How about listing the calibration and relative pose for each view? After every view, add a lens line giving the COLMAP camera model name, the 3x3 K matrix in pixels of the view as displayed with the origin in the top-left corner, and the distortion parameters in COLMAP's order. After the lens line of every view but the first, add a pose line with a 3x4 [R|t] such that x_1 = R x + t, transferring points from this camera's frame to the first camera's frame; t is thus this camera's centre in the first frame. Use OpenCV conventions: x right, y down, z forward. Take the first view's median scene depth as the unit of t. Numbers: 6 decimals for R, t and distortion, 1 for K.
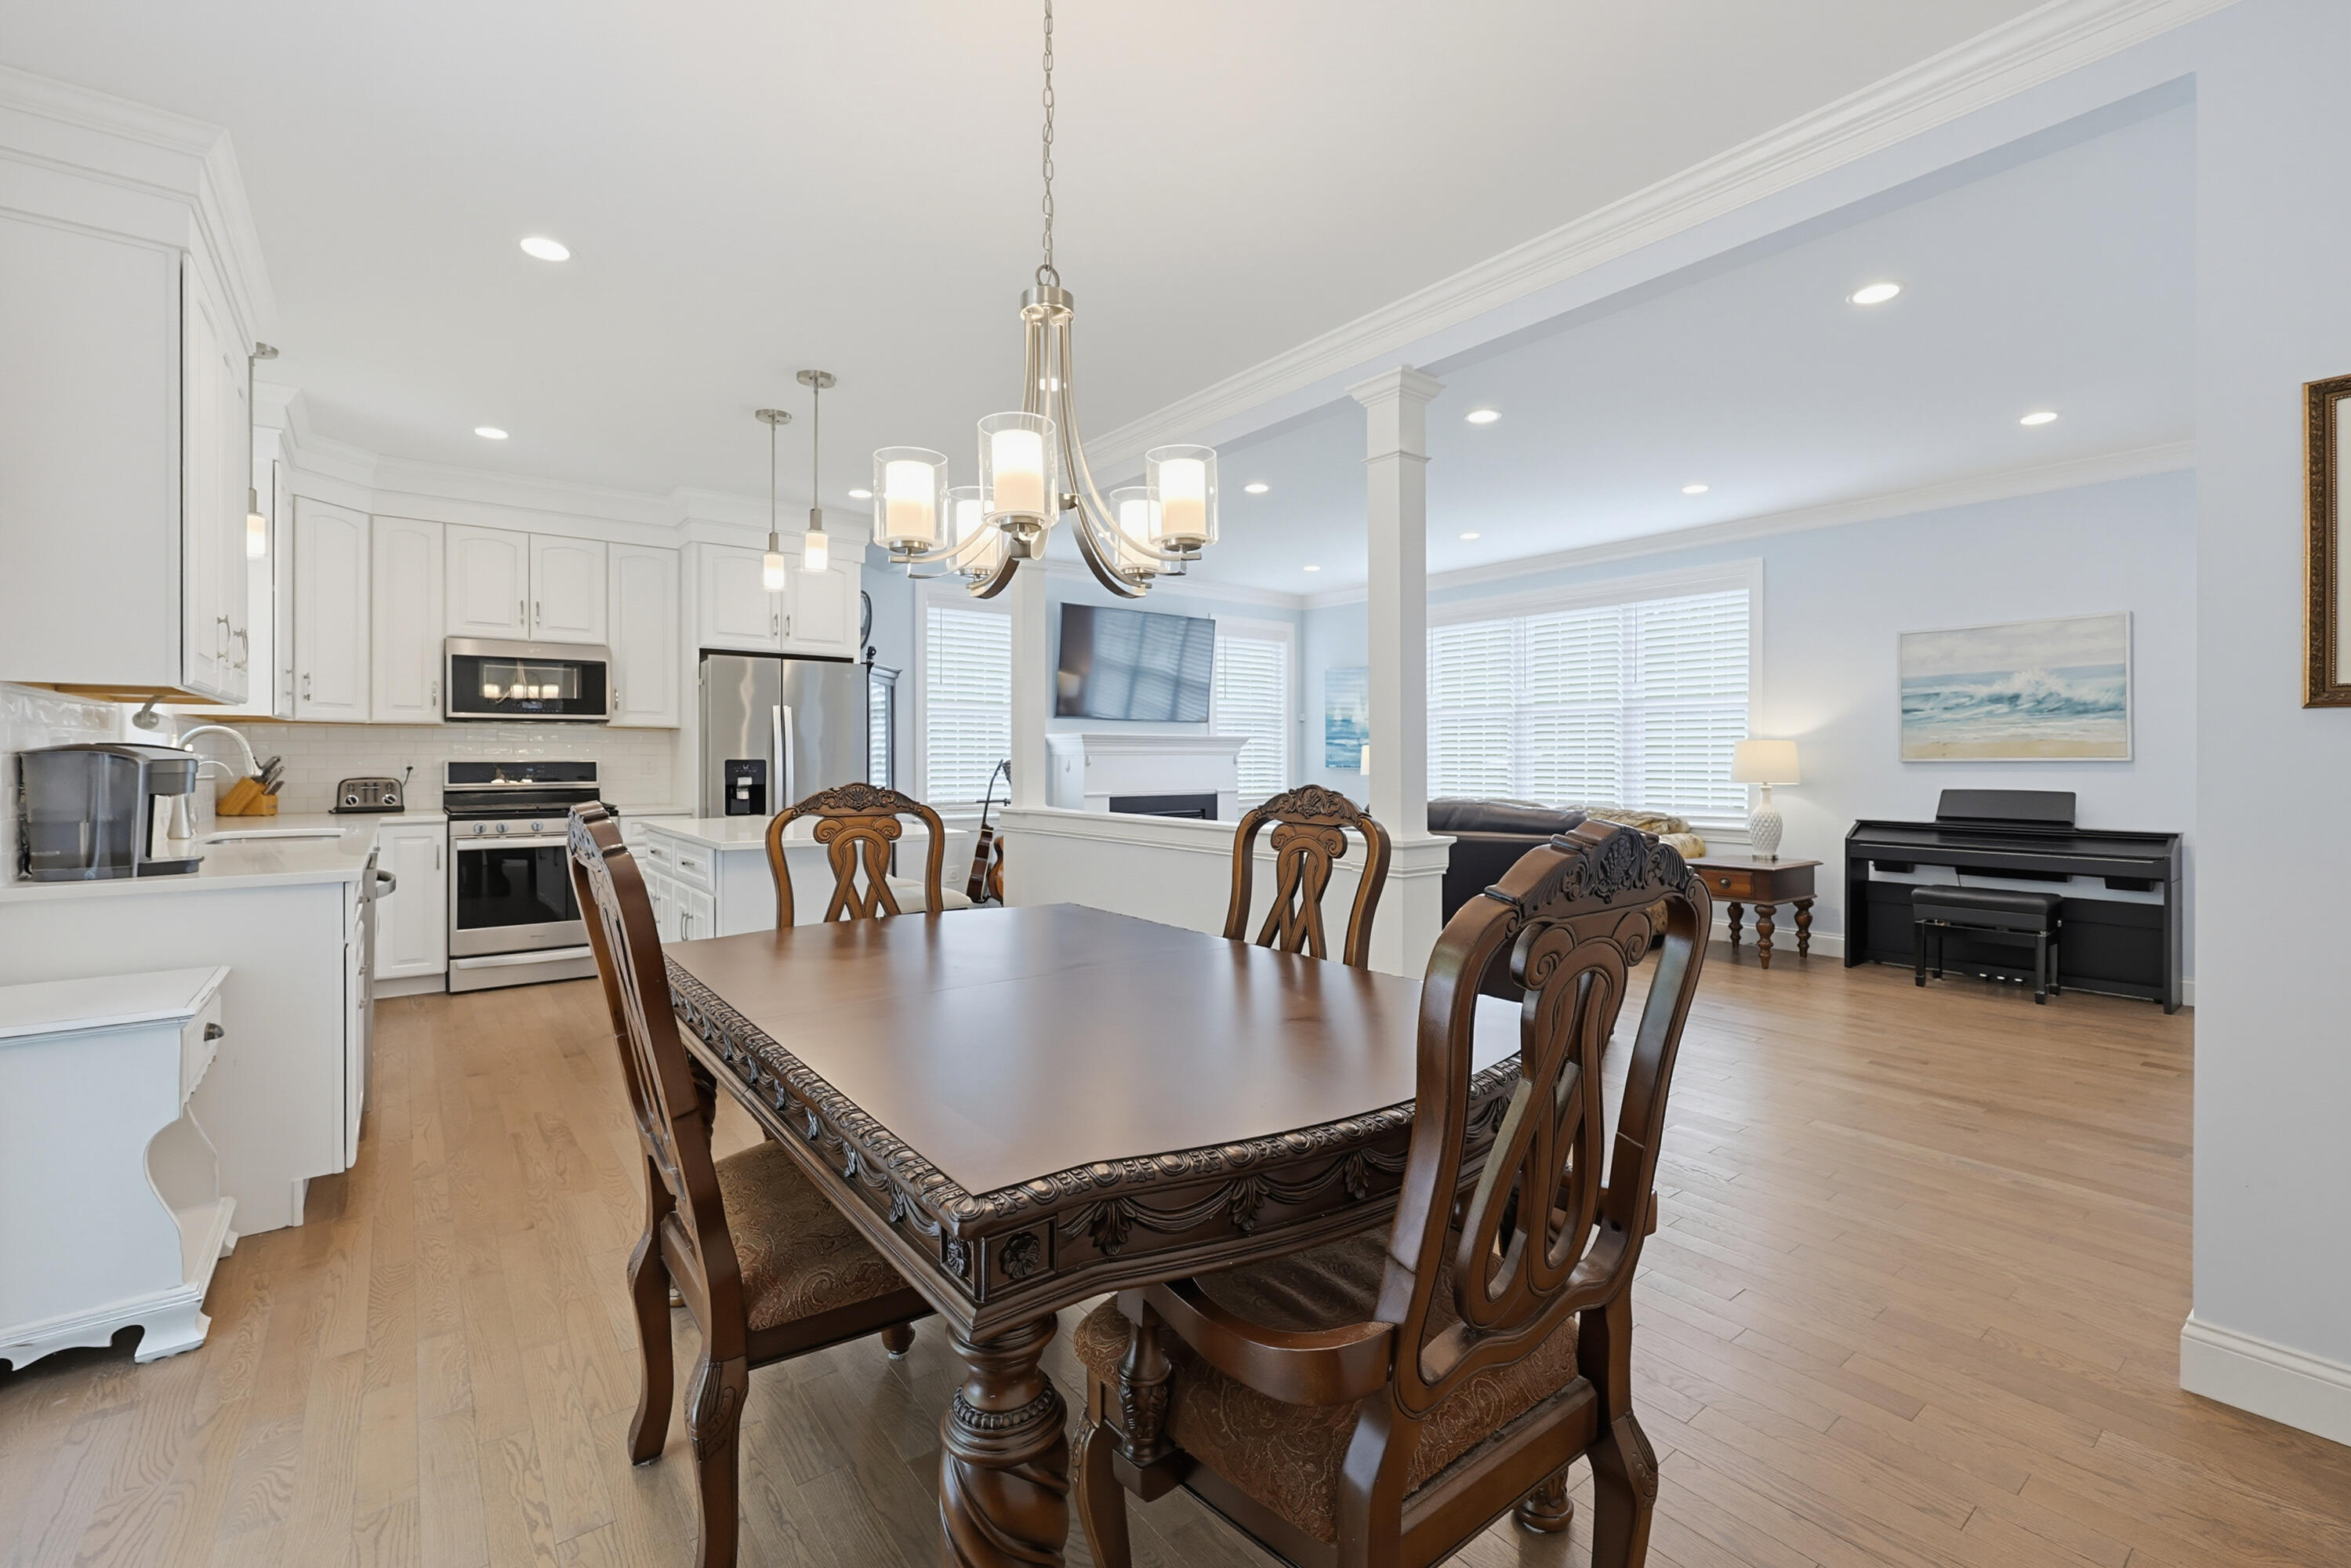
lens RADIAL K [[1000.6, 0, 1159.3], [0, 1000.6, 763.4], [0, 0, 1]] dist [-0.002307, -0.001204]
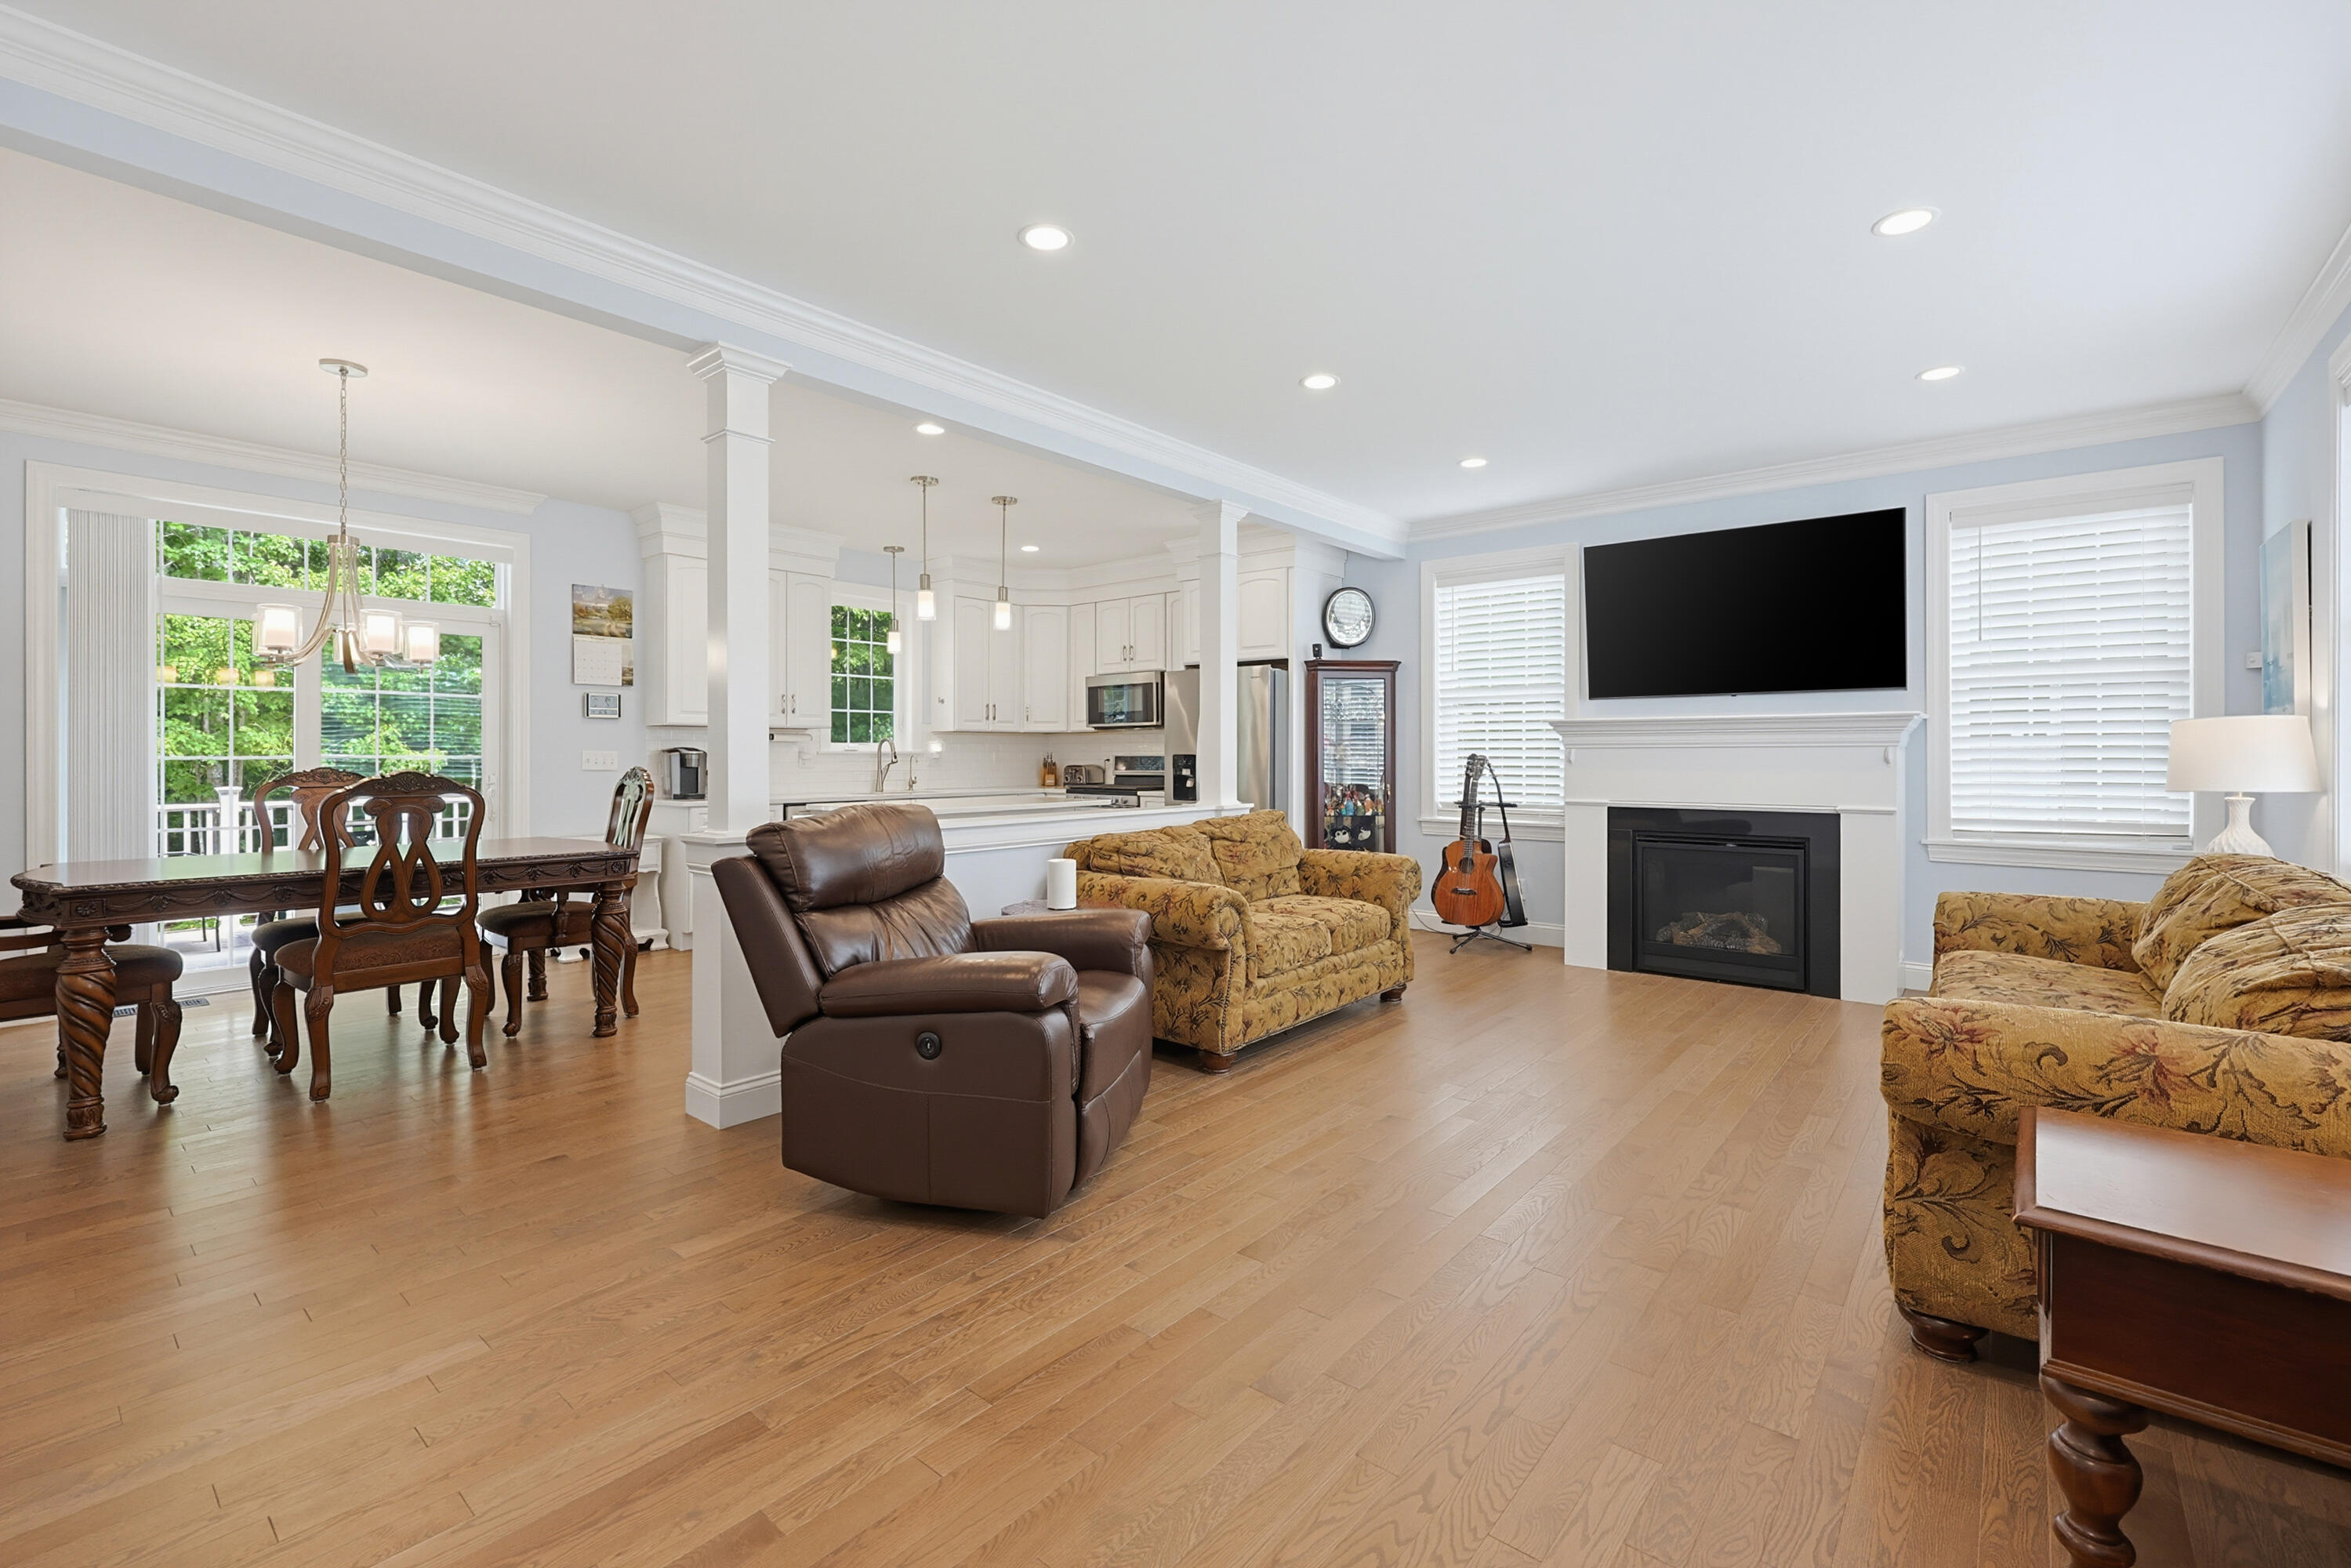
lens RADIAL K [[1000.6, 0, 1197.4], [0, 1000.6, 746.4], [0, 0, 1]] dist [-0.002307, -0.001204]
pose [[0.228068, -0.008563, -0.973608, 0.812013], [-0.004076, 0.999944, -0.009750, -0.001448], [0.973637, 0.006192, 0.228020, 0.768070]]
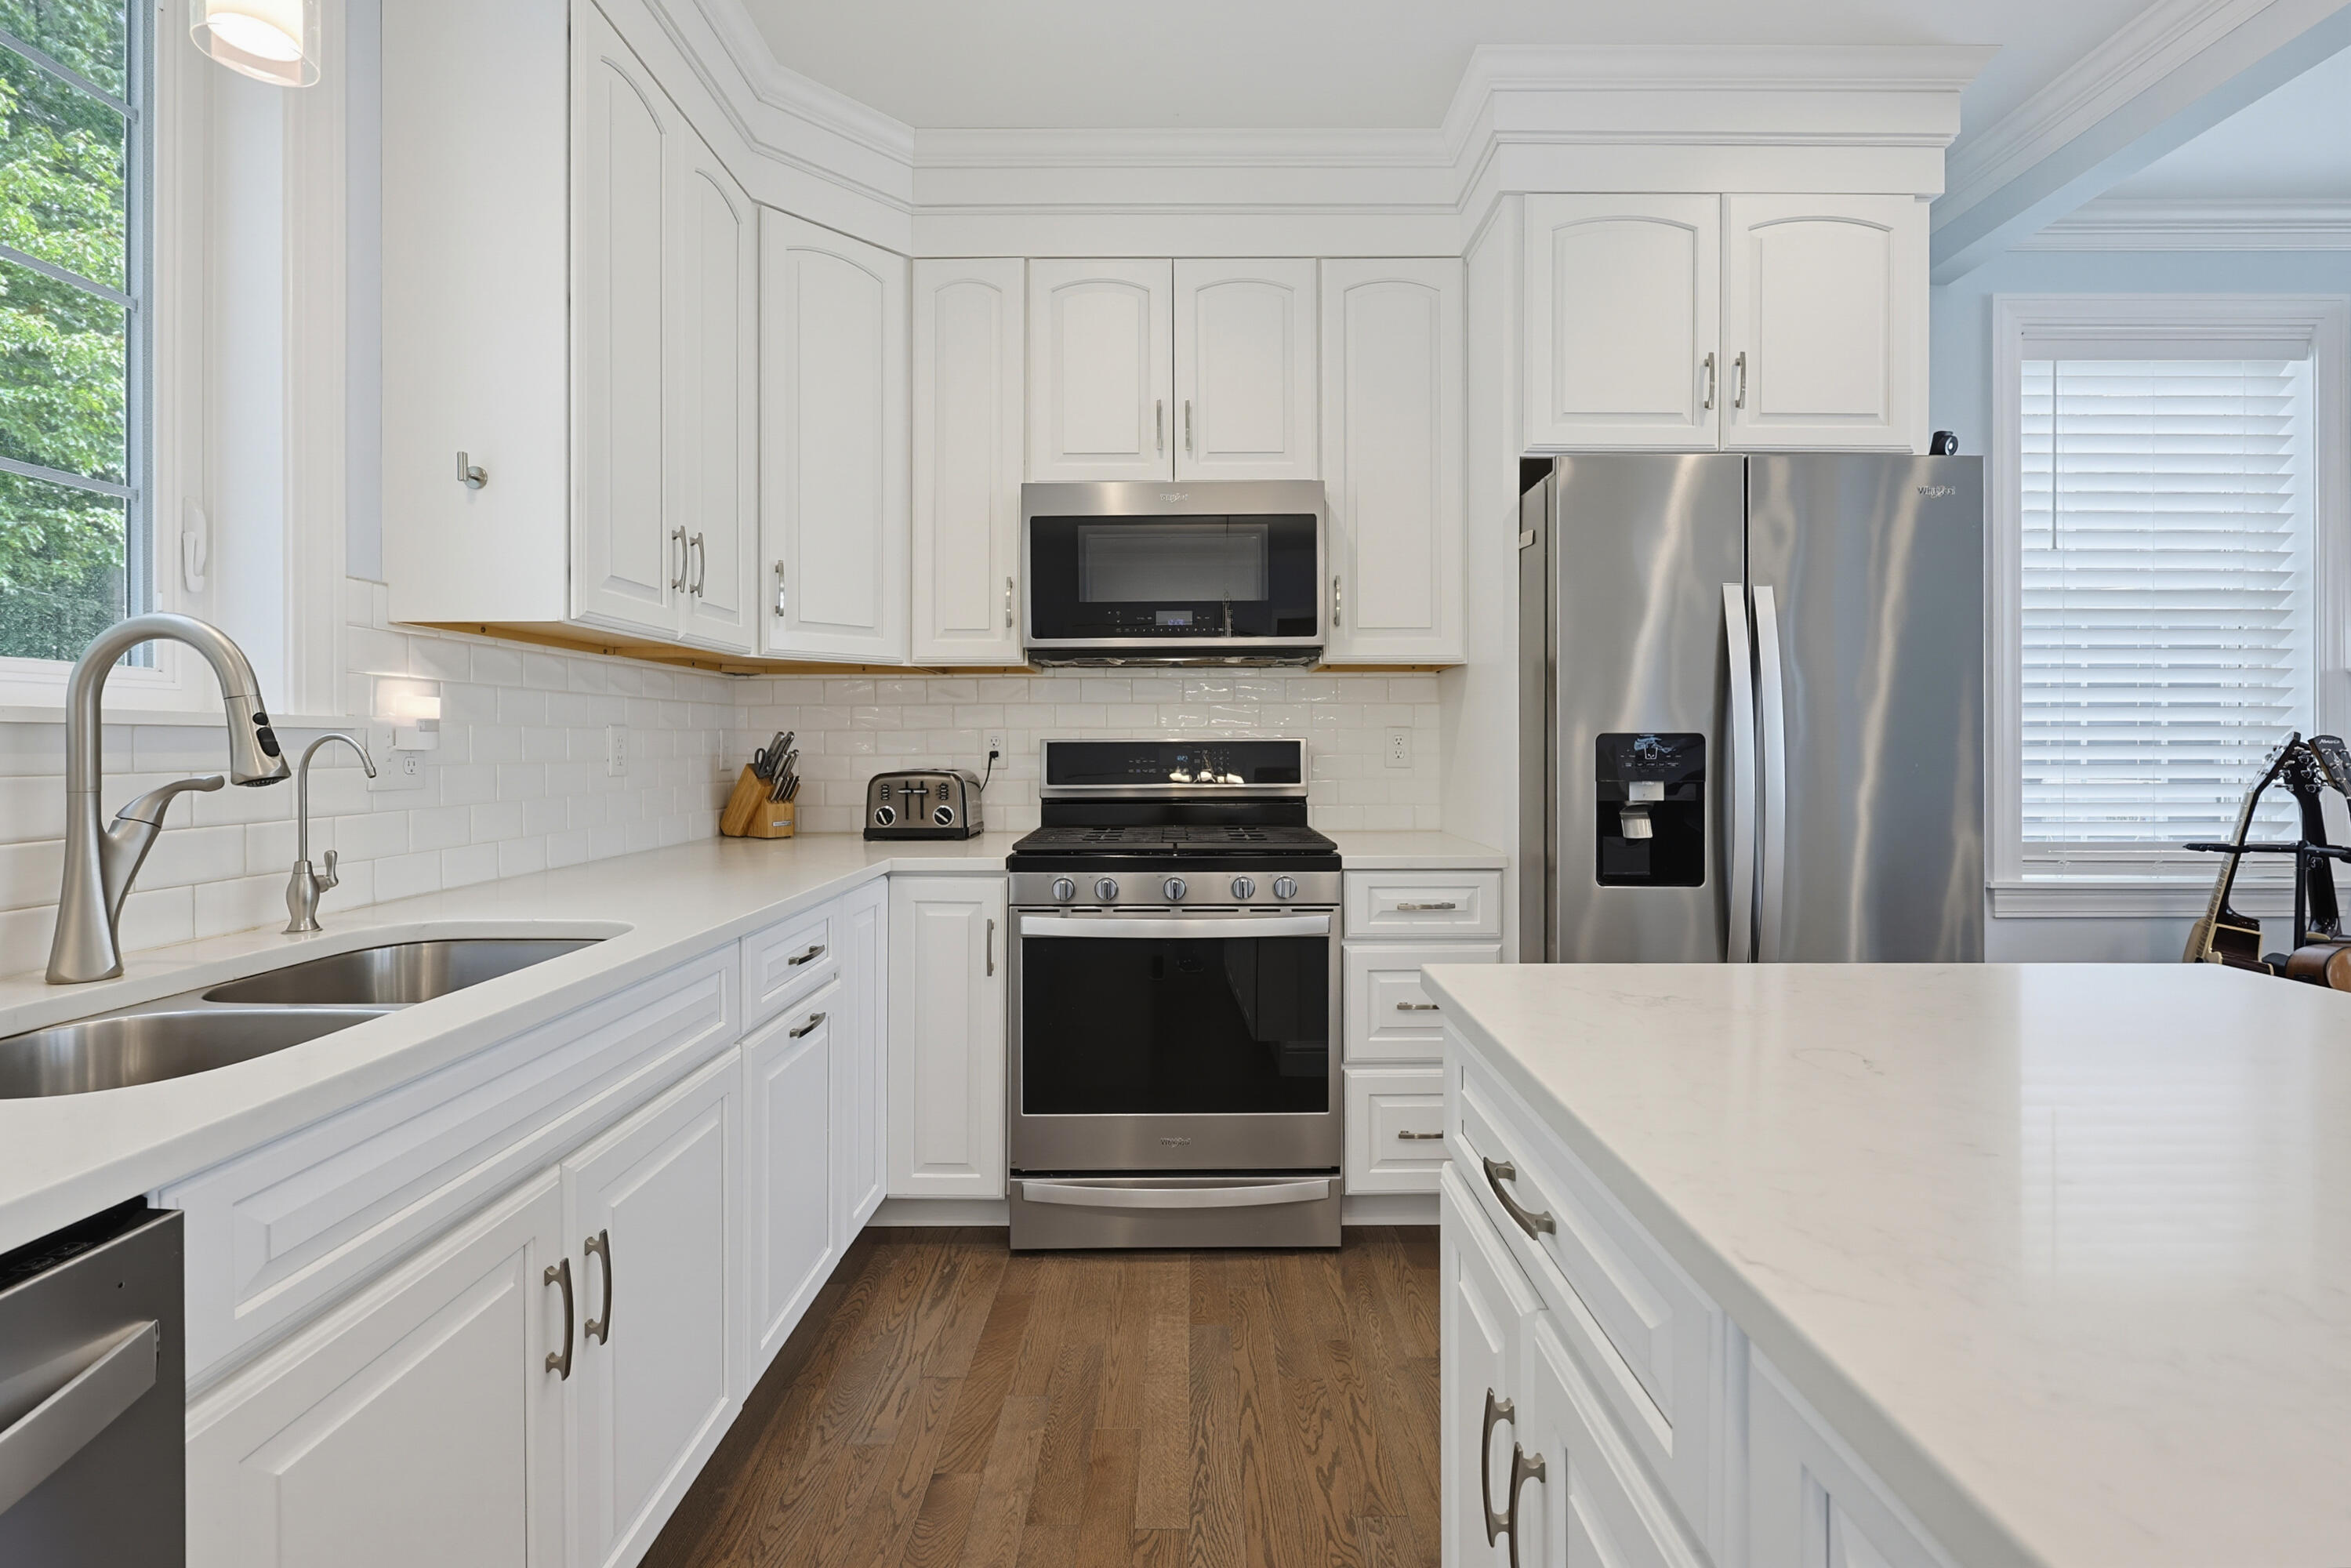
lens RADIAL K [[1000.6, 0, 1182.6], [0, 1000.6, 745.0], [0, 0, 1]] dist [-0.002307, -0.001204]
pose [[0.791630, -0.002357, -0.610996, -0.338513], [-0.000348, 0.999991, -0.004308, 0.002210], [0.611001, 0.003623, 0.791622, 0.629166]]
